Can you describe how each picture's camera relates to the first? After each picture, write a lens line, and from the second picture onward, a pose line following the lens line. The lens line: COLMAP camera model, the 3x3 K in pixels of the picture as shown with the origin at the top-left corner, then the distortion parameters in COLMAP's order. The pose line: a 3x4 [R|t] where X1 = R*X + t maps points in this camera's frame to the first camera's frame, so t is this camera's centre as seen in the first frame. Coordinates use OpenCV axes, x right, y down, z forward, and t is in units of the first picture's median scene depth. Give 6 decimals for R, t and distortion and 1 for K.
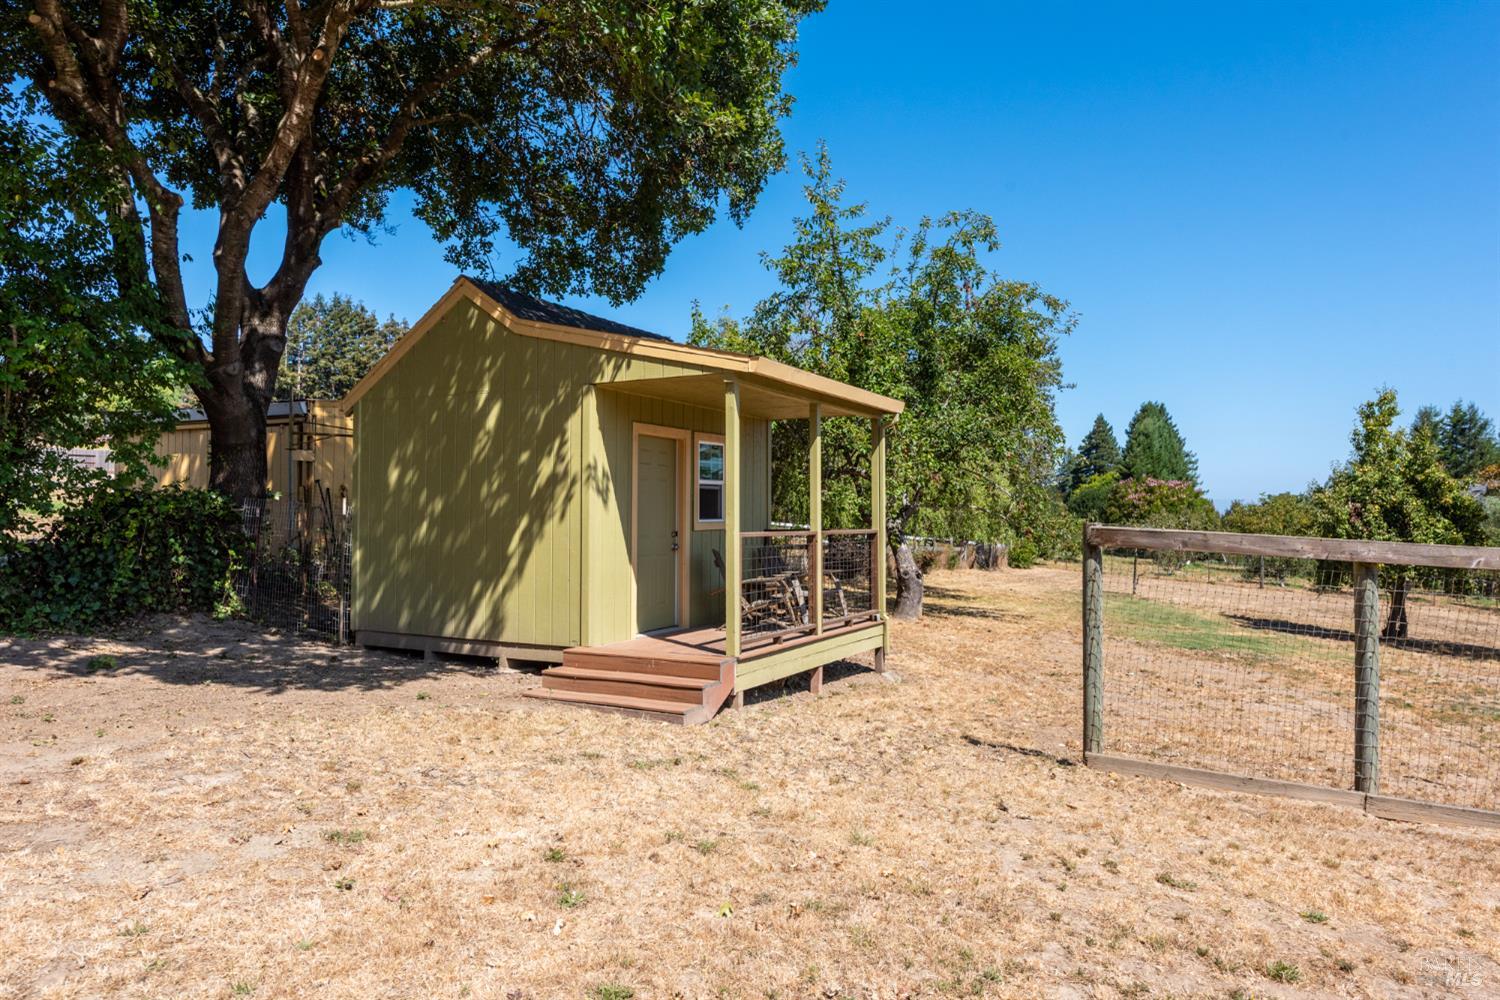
lens RADIAL K [[1044.5, 0, 750.3], [0, 1044.5, 498.3], [0, 0, 1]] dist [0.002730, 0.000692]
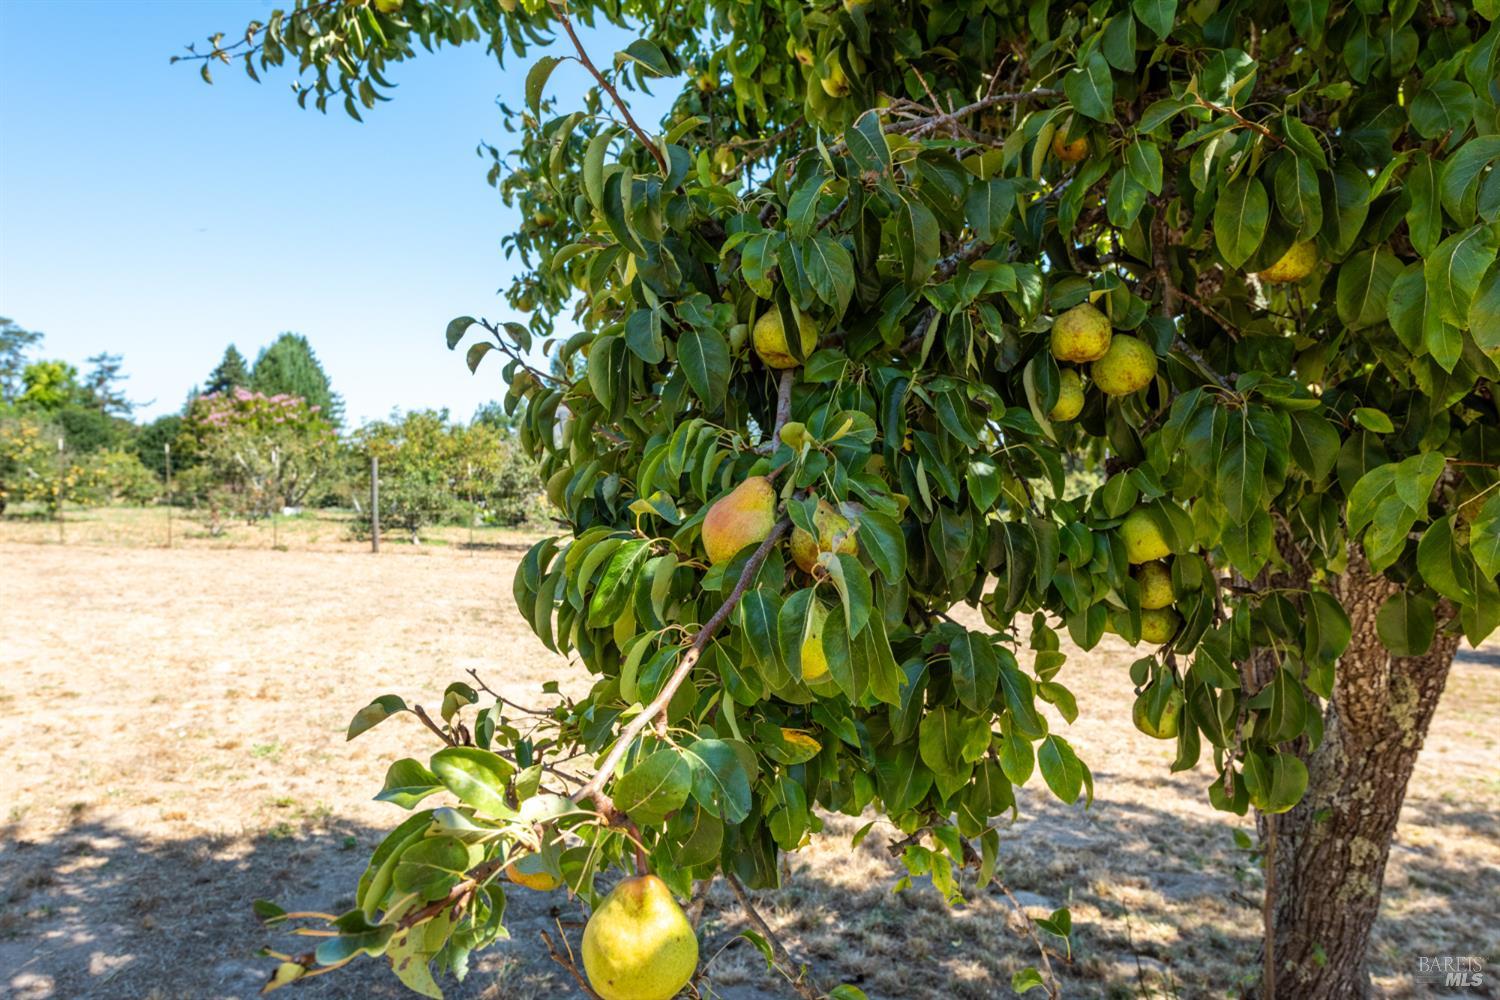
lens RADIAL K [[1044.5, 0, 750.1], [0, 1044.5, 499.6], [0, 0, 1]] dist [0.002730, 0.000692]
pose [[0.721337, -0.028901, 0.691981, 0.049662], [-0.003639, 0.998957, 0.045516, 0.006710], [-0.692575, -0.035350, 0.720479, 0.093032]]
